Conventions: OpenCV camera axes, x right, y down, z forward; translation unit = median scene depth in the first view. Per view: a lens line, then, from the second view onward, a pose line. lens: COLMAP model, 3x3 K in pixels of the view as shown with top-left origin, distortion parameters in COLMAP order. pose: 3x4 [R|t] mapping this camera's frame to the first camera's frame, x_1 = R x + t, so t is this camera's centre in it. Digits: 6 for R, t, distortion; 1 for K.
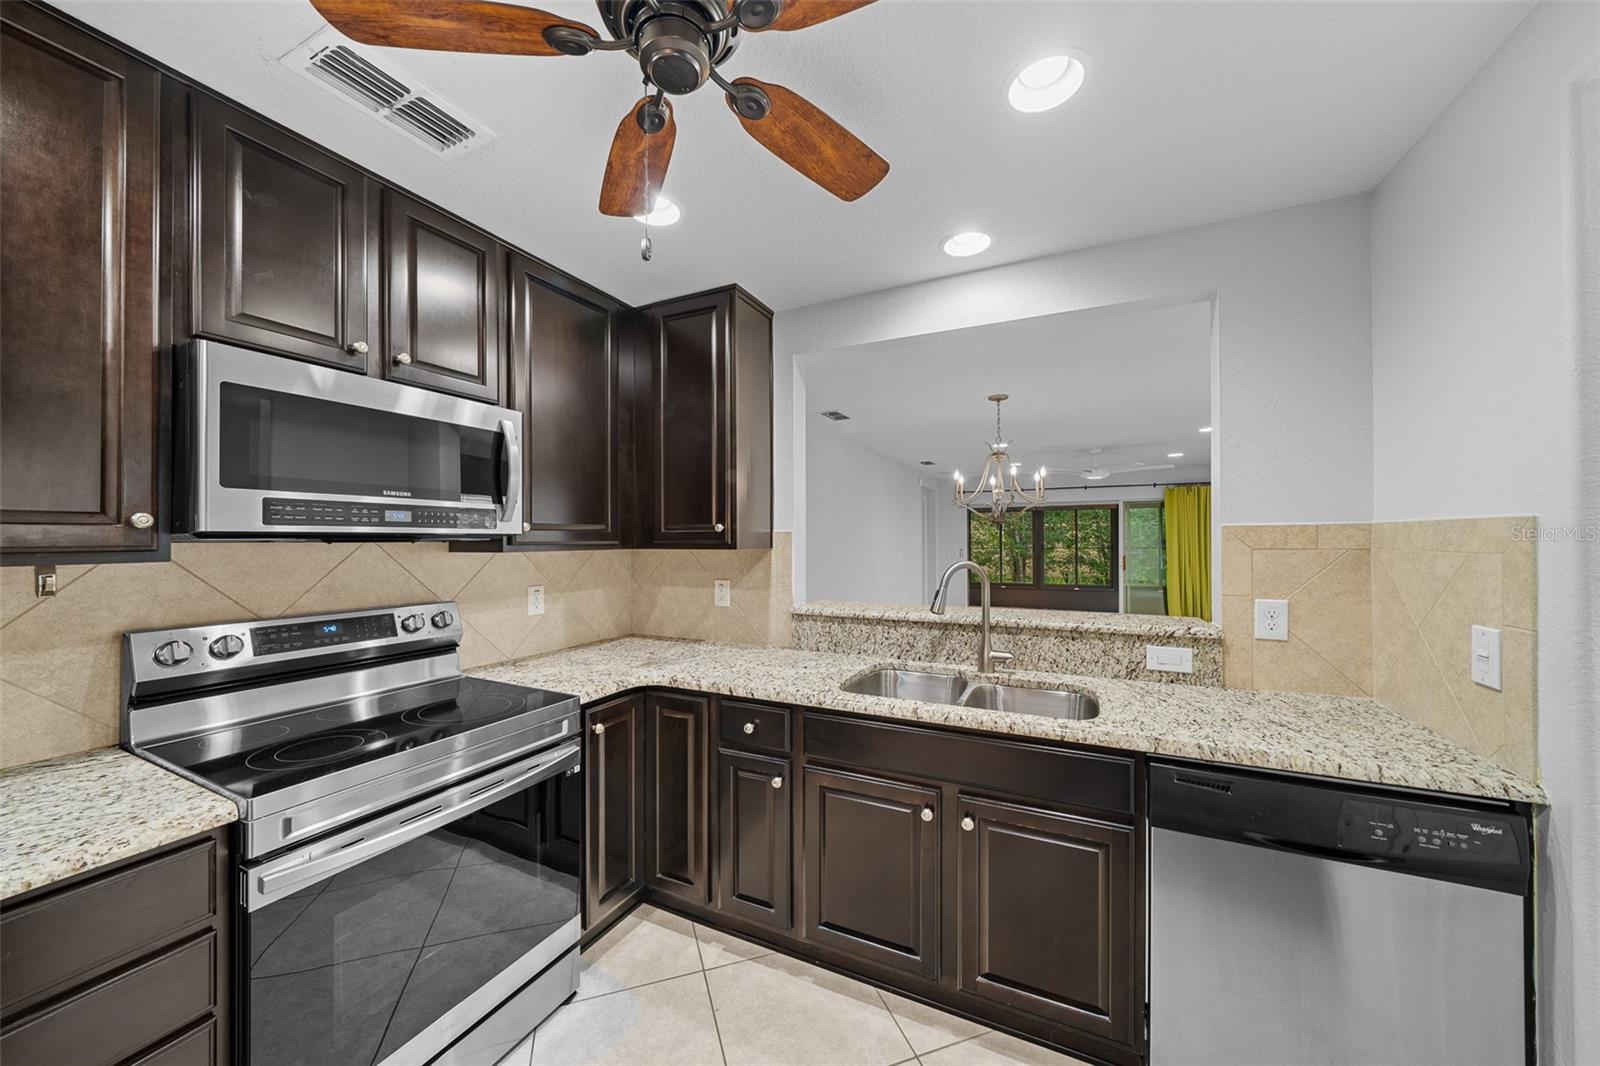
lens RADIAL K [[528.5, 0, 810.1], [0, 528.5, 537.9], [0, 0, 1]] dist [-0.011427, 0.000006]
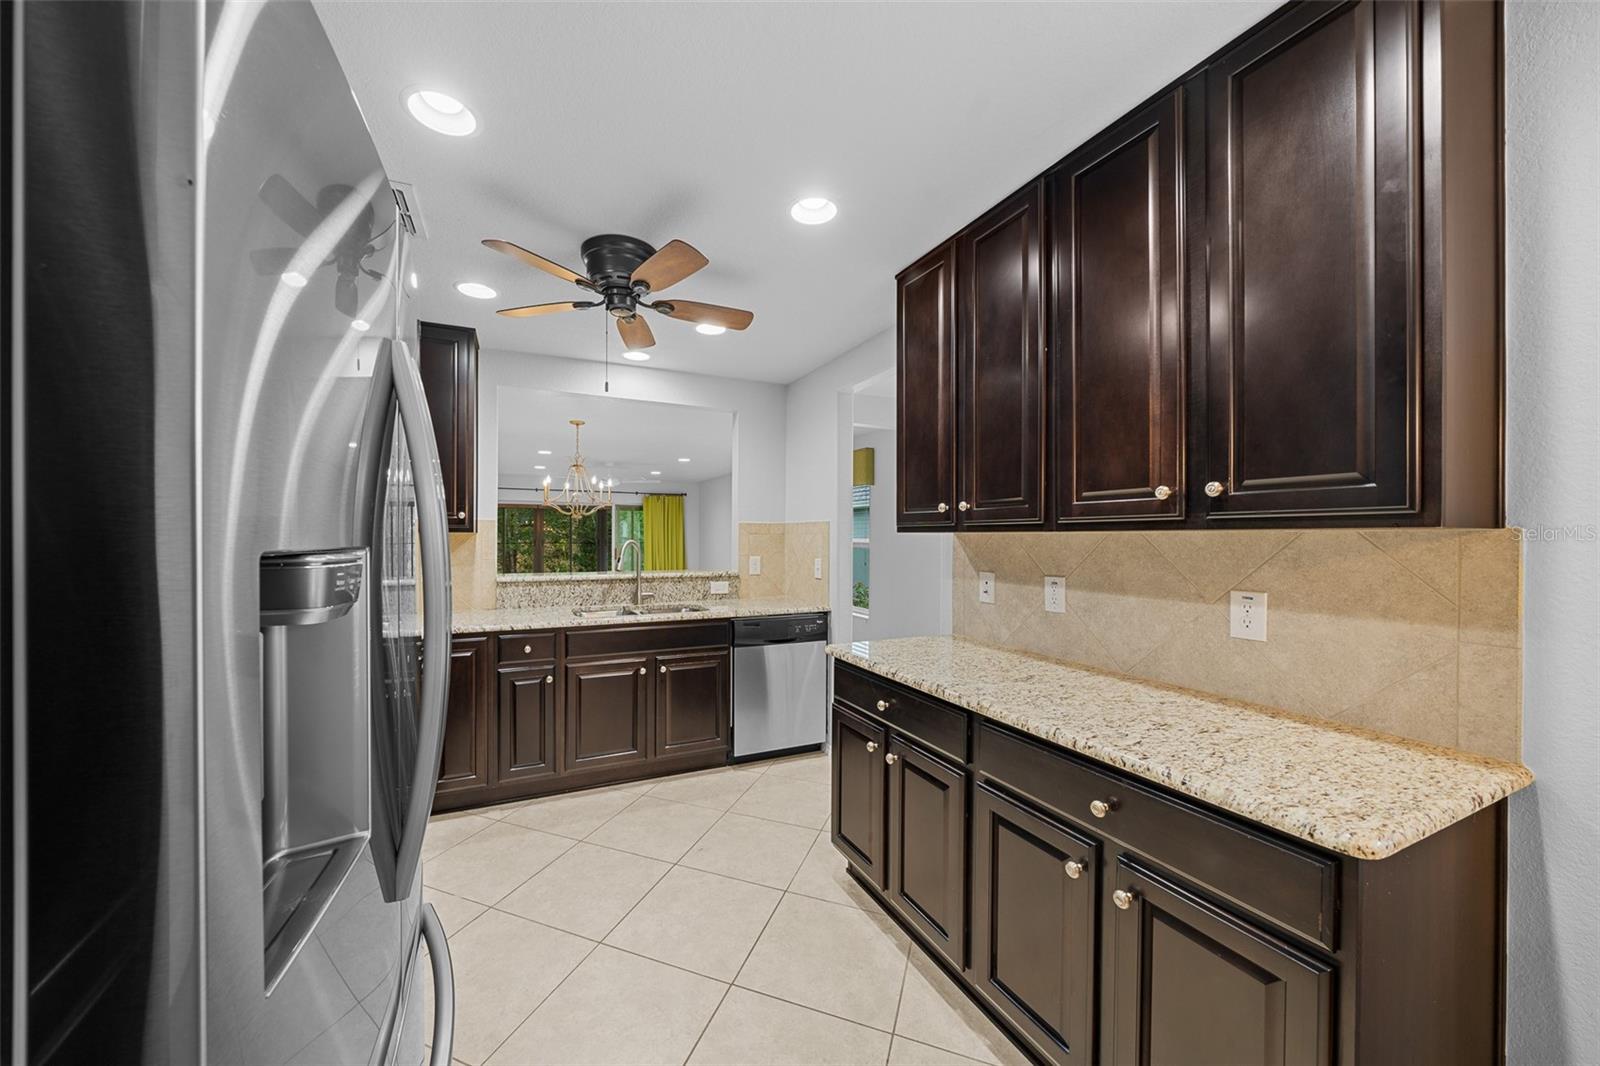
lens RADIAL K [[542.5, 0, 764.8], [0, 542.5, 538.9], [0, 0, 1]] dist [-0.000690, -0.000013]
pose [[0.638539, 0.002476, 0.769586, -0.831959], [-0.006596, 0.999976, 0.002256, 0.034926], [-0.769561, -0.006517, 0.638540, -0.485412]]
